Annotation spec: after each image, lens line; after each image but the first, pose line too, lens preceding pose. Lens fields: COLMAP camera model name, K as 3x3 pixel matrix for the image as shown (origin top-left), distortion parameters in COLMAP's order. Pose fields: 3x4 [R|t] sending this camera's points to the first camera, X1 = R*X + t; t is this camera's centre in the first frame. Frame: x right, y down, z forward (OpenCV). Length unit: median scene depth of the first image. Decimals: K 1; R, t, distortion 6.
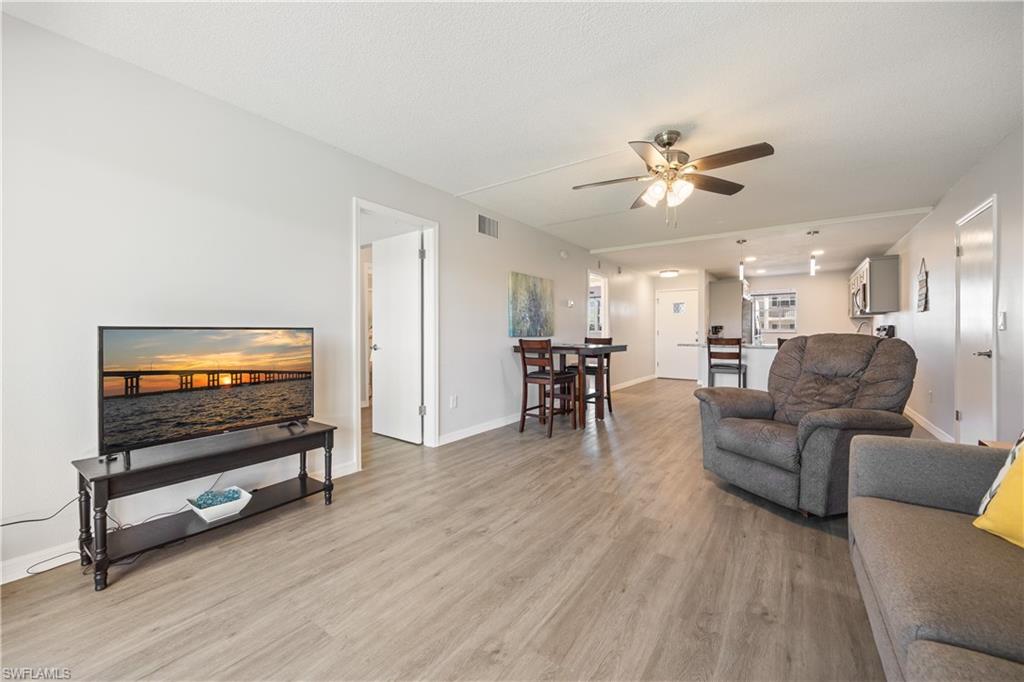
lens RADIAL K [[409.2, 0, 508.9], [0, 409.2, 333.1], [0, 0, 1]] dist [0.004696, 0.000069]
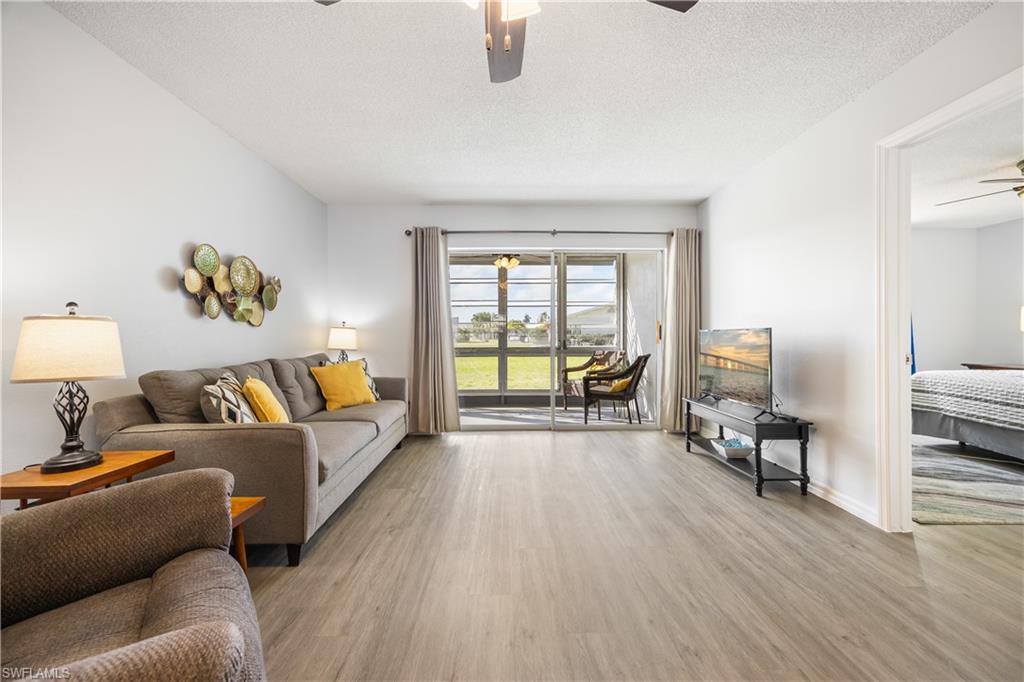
lens RADIAL K [[409.2, 0, 515.4], [0, 409.2, 333.8], [0, 0, 1]] dist [0.004696, 0.000069]
pose [[-0.806440, 0.002025, -0.591313, 0.604454], [0.005781, 0.999973, -0.004460, 0.002289], [0.591288, -0.007015, -0.806430, 1.303492]]
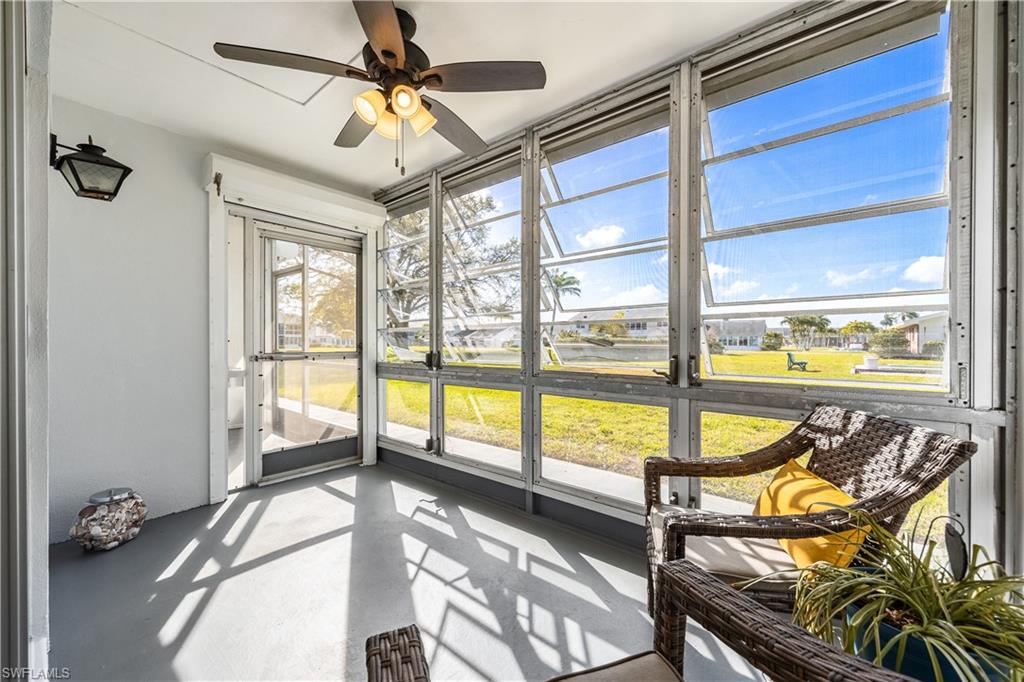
lens RADIAL K [[409.2, 0, 516.6], [0, 409.2, 340.2], [0, 0, 1]] dist [0.004696, 0.000069]
pose [[-0.996892, -0.001374, 0.078772, -0.732698], [-0.001748, 0.999988, -0.004680, 0.007394], [-0.078765, -0.004803, -0.996882, 0.321956]]
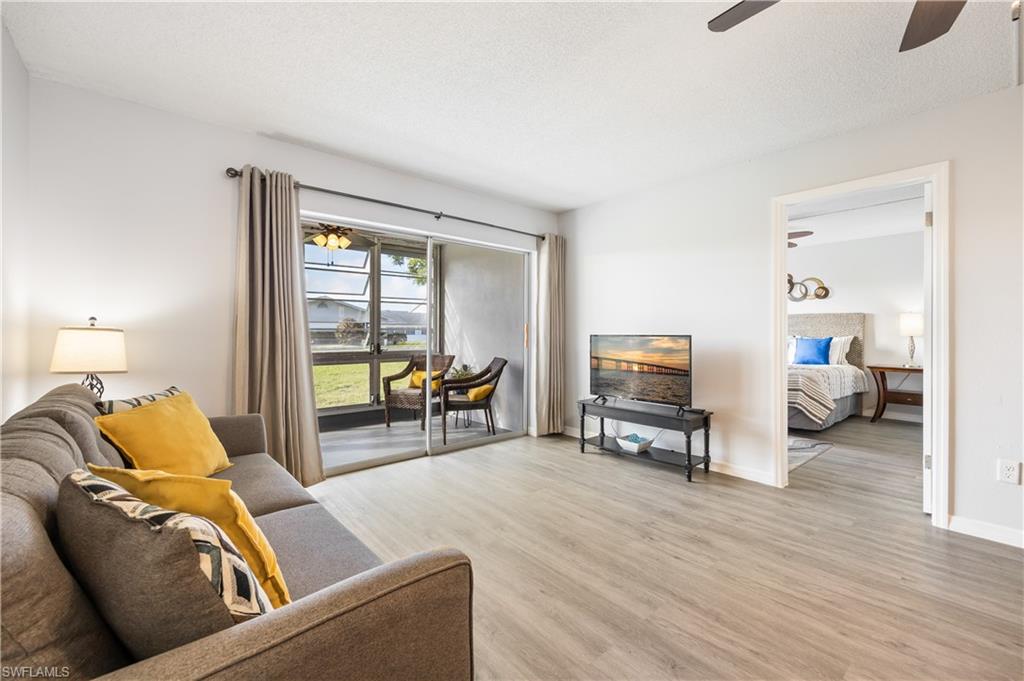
lens RADIAL K [[423.6, 0, 509.8], [0, 423.6, 331.3], [0, 0, 1]] dist [0.010657, -0.000879]
pose [[-0.243965, 0.001524, -0.969783, 0.797314], [0.002632, 0.999996, 0.000909, -0.025199], [0.969780, -0.002331, -0.243969, 0.696387]]
